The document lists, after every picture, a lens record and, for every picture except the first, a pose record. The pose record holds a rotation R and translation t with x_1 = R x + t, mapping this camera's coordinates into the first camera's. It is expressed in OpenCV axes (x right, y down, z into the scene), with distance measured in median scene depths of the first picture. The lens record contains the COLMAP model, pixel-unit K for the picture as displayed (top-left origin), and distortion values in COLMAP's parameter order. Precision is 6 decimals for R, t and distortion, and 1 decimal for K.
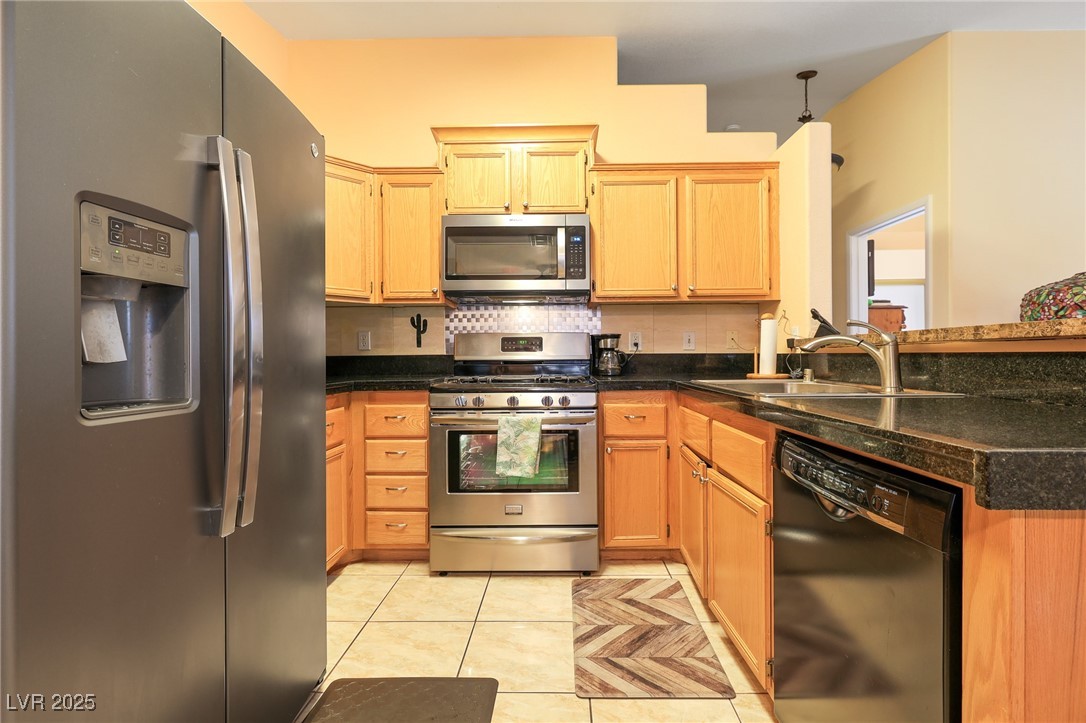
lens RADIAL K [[515.1, 0, 542.0], [0, 515.1, 357.9], [0, 0, 1]] dist [0.000915, 0.000026]
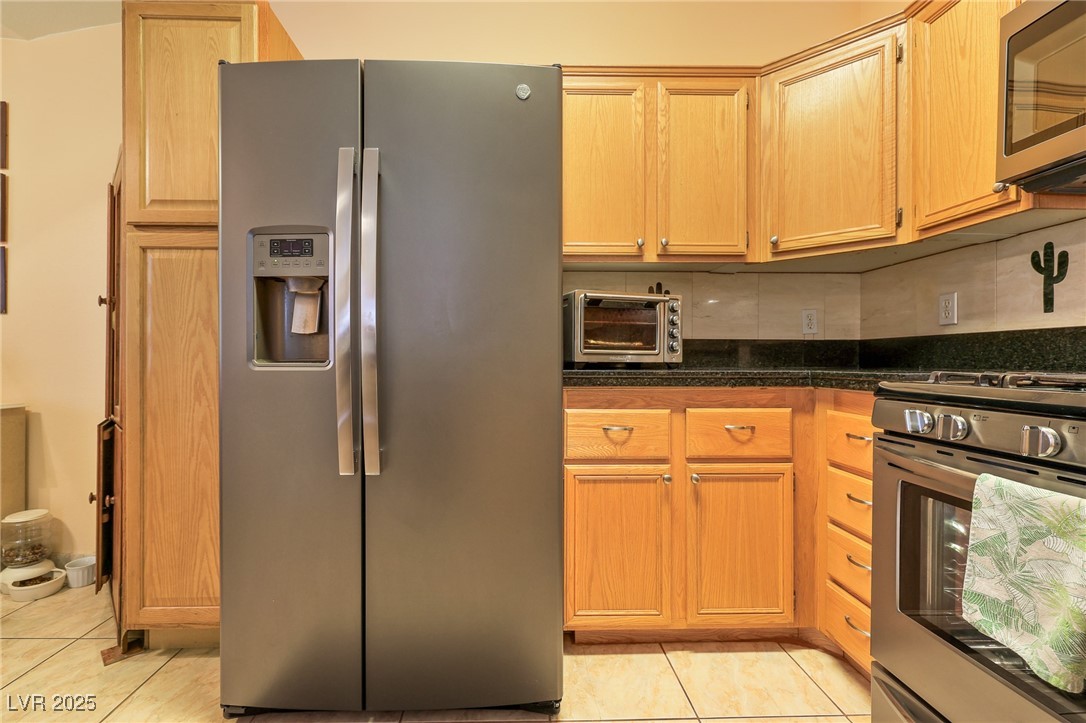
lens RADIAL K [[515.1, 0, 538.3], [0, 515.1, 358.0], [0, 0, 1]] dist [0.000915, 0.000026]
pose [[0.035539, 0.007480, -0.999340, 0.271053], [-0.005410, 0.999959, 0.007293, 0.025473], [0.999354, 0.005147, 0.035578, 0.622982]]
